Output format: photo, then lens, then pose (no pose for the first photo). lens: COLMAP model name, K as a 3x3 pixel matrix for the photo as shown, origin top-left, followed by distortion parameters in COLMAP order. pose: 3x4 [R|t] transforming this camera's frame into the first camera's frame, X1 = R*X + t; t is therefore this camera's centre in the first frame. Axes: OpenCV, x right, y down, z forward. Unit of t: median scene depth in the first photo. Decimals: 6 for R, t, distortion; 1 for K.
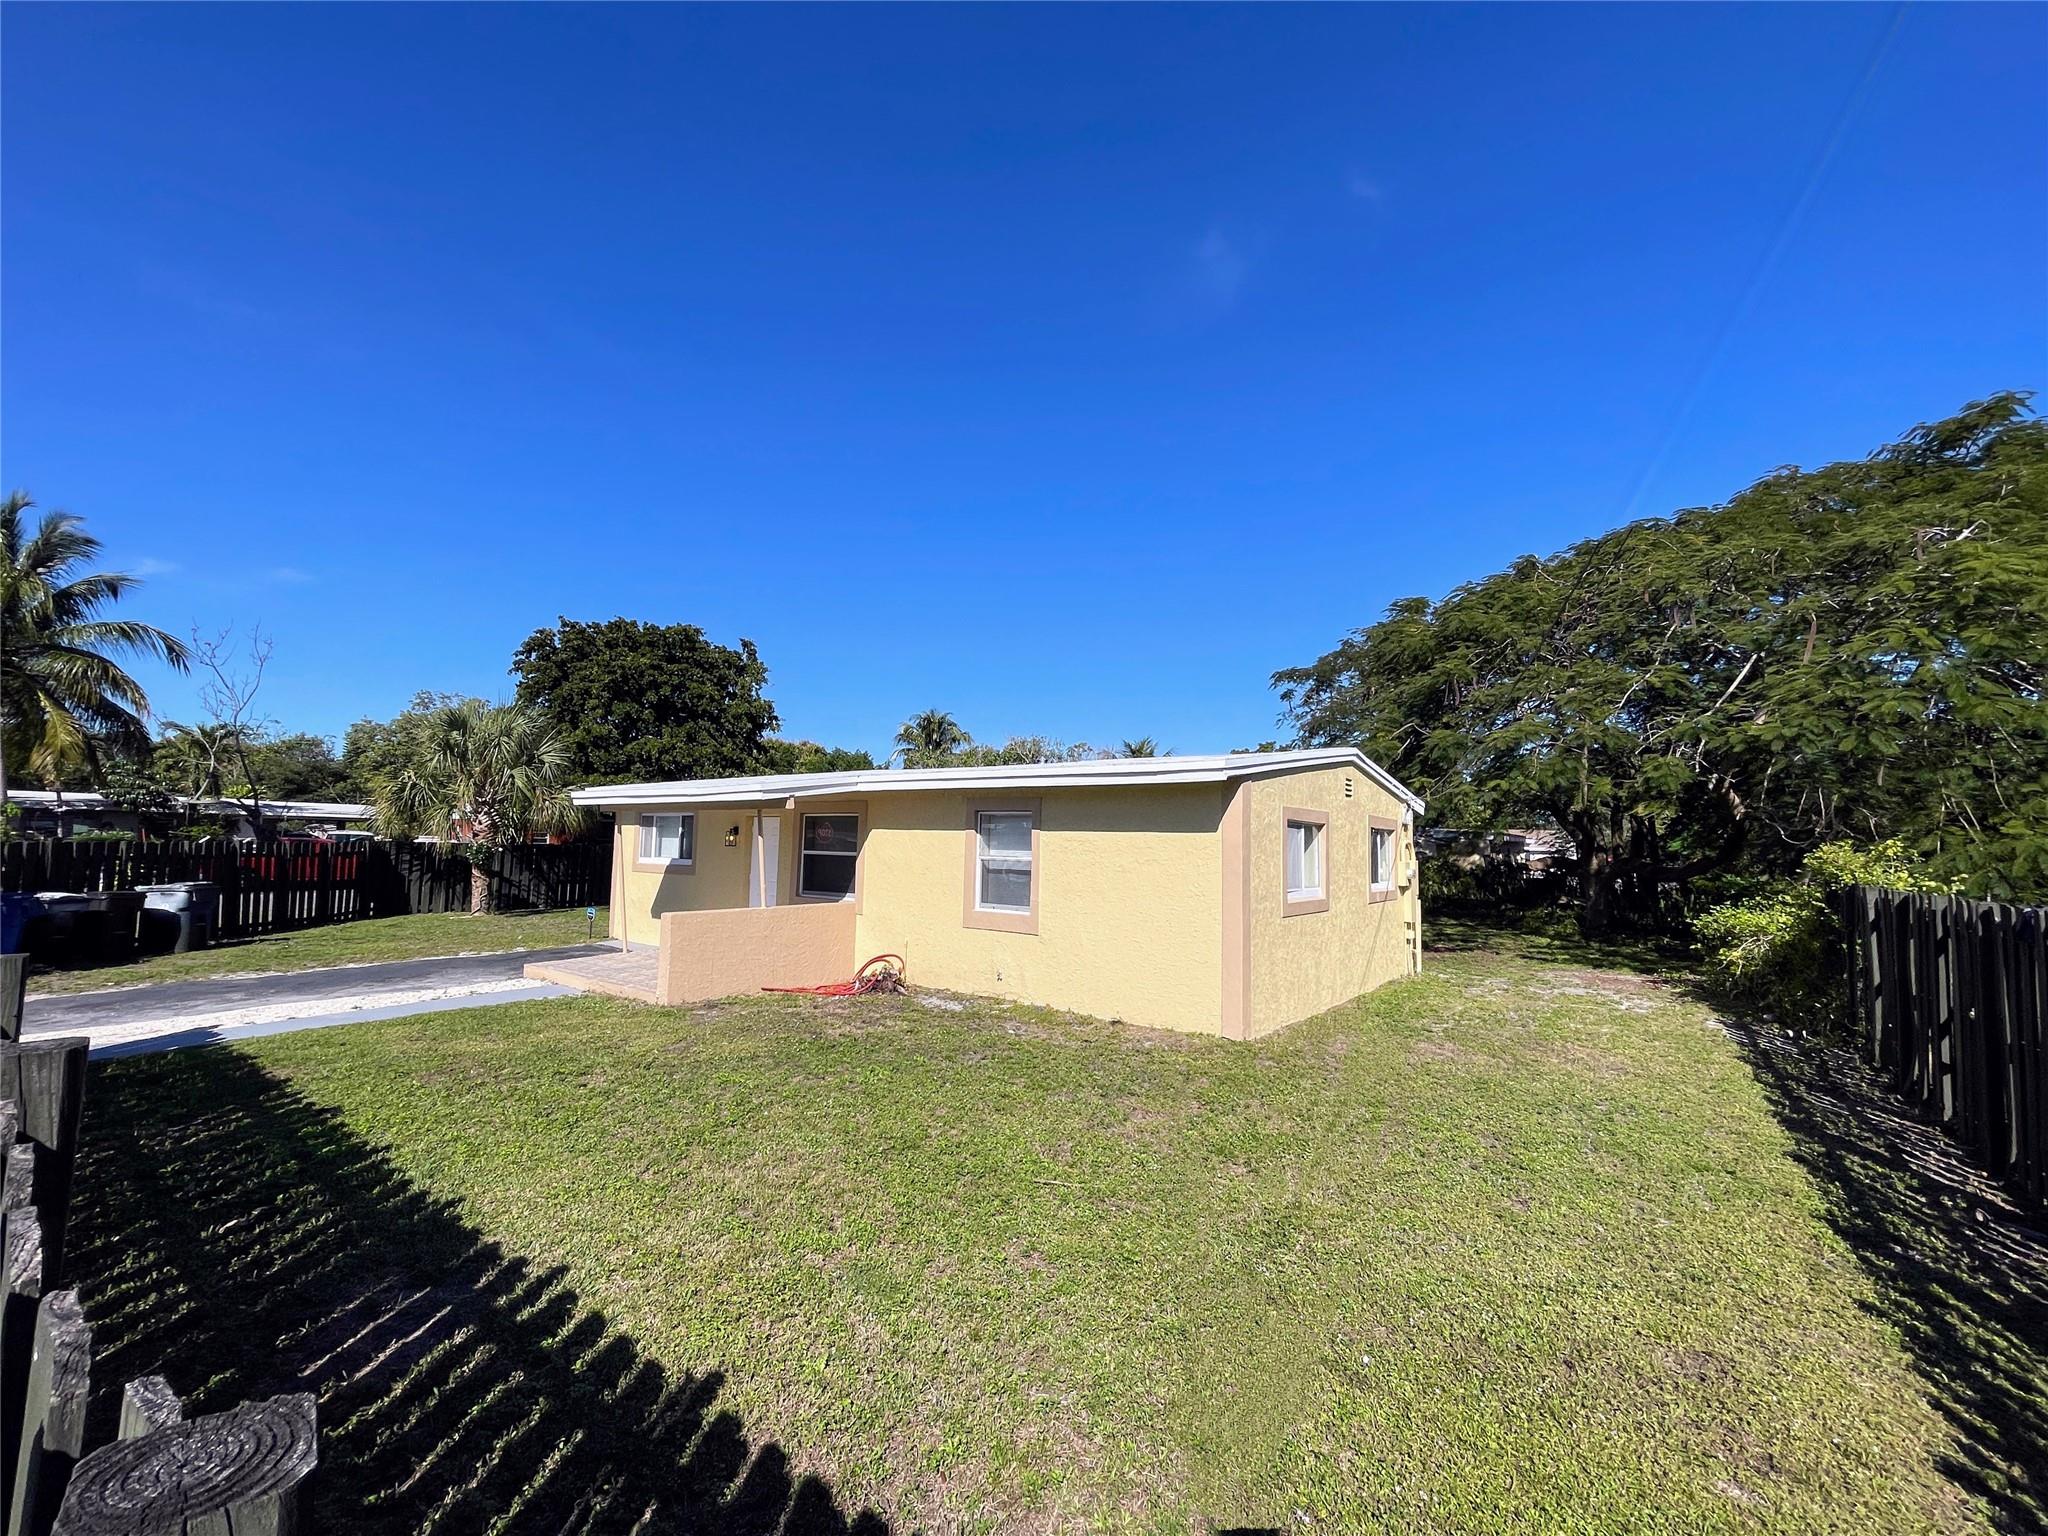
lens RADIAL K [[823.8, 0, 1018.5], [0, 823.8, 817.5], [0, 0, 1]] dist [-0.005631, 0.002859]
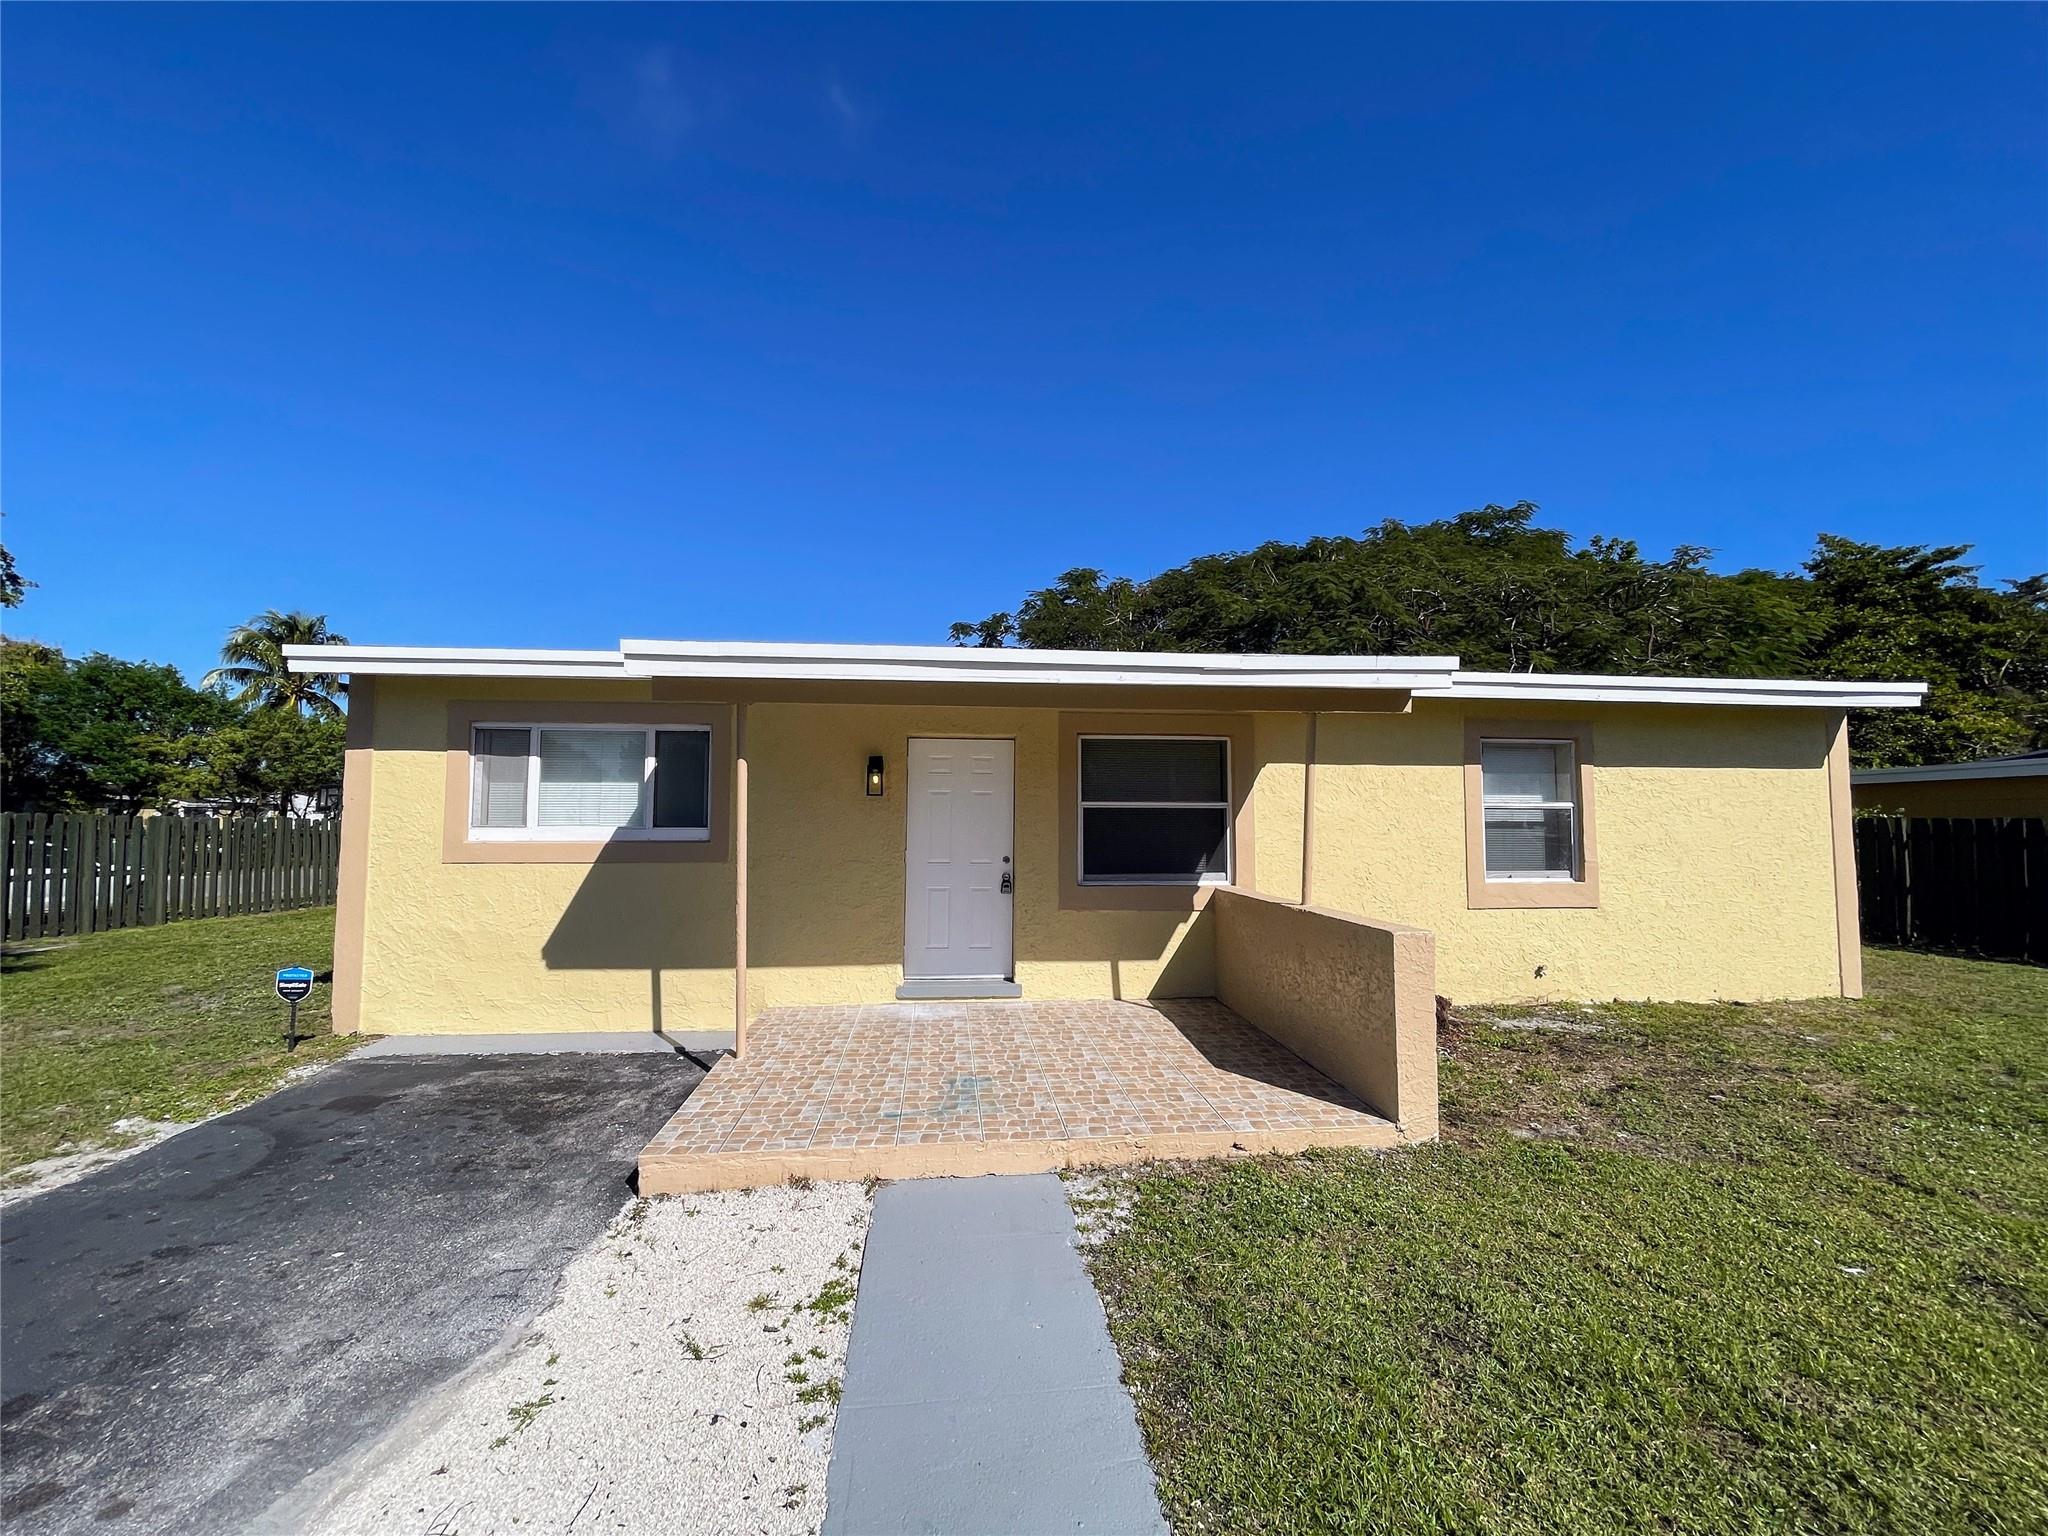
lens RADIAL K [[823.8, 0, 1032.3], [0, 823.8, 795.1], [0, 0, 1]] dist [-0.005631, 0.002859]
pose [[0.731190, 0.001524, 0.682172, -0.534897], [-0.009300, 0.999927, 0.007735, 0.025176], [-0.682110, -0.012000, 0.731151, 0.501084]]
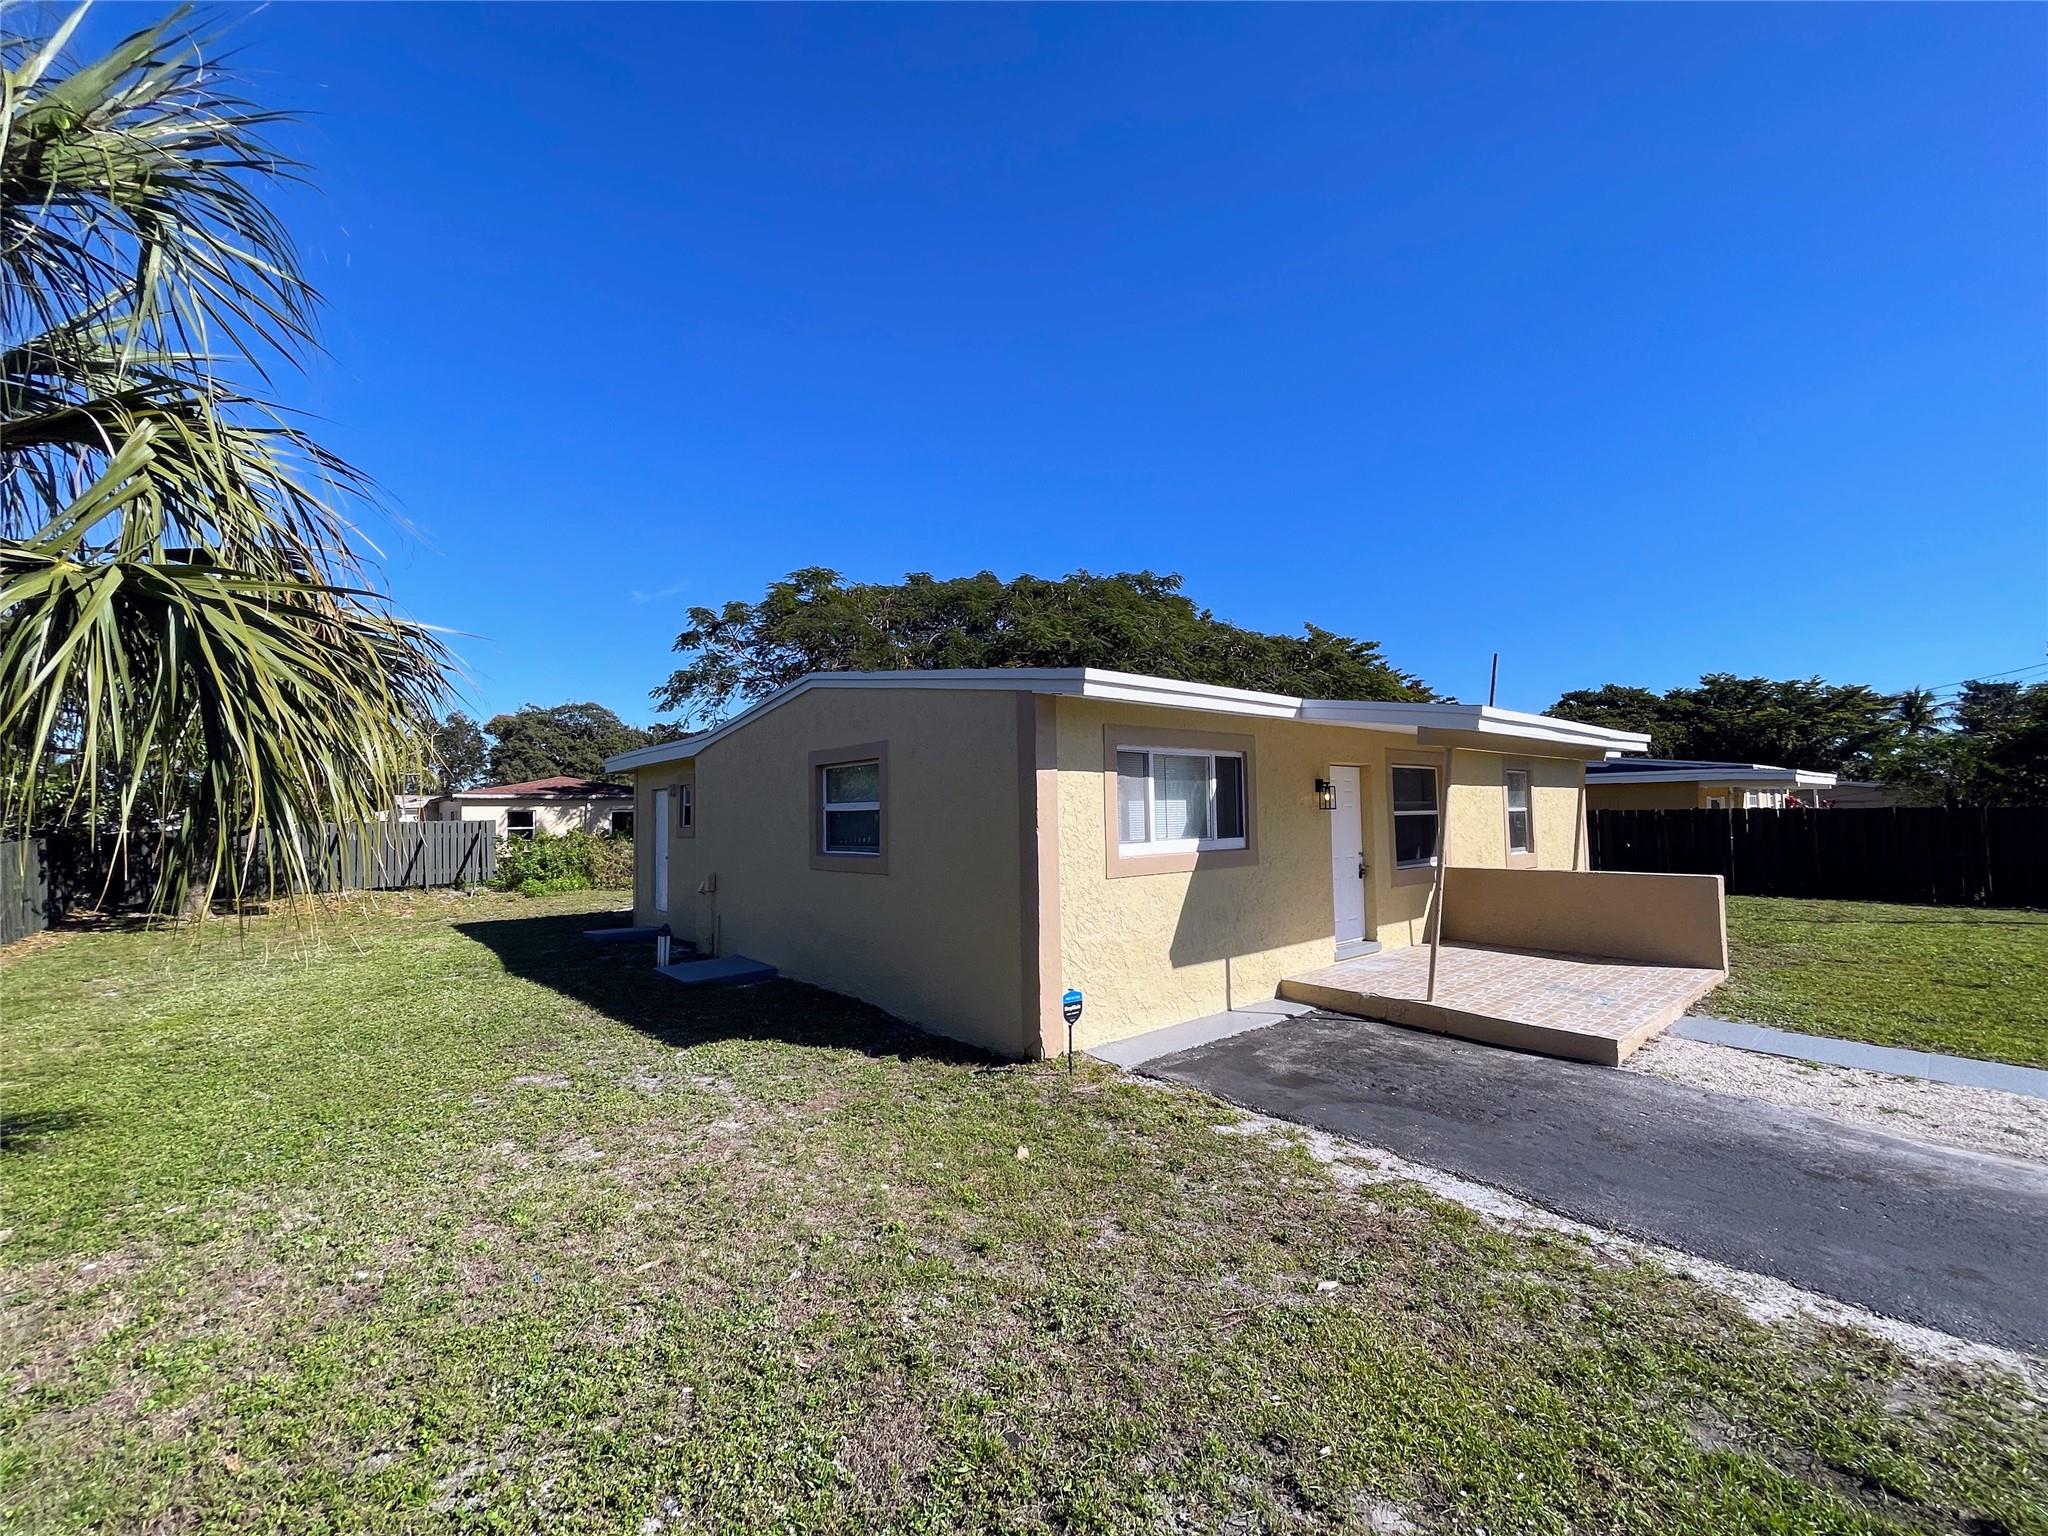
lens RADIAL K [[823.8, 0, 1008.8], [0, 823.8, 780.2], [0, 0, 1]] dist [-0.005631, 0.002859]
pose [[0.222389, 0.012286, 0.974881, -0.903660], [-0.013894, 0.999859, -0.009431, 0.018014], [-0.974859, -0.011448, 0.222528, 0.955136]]
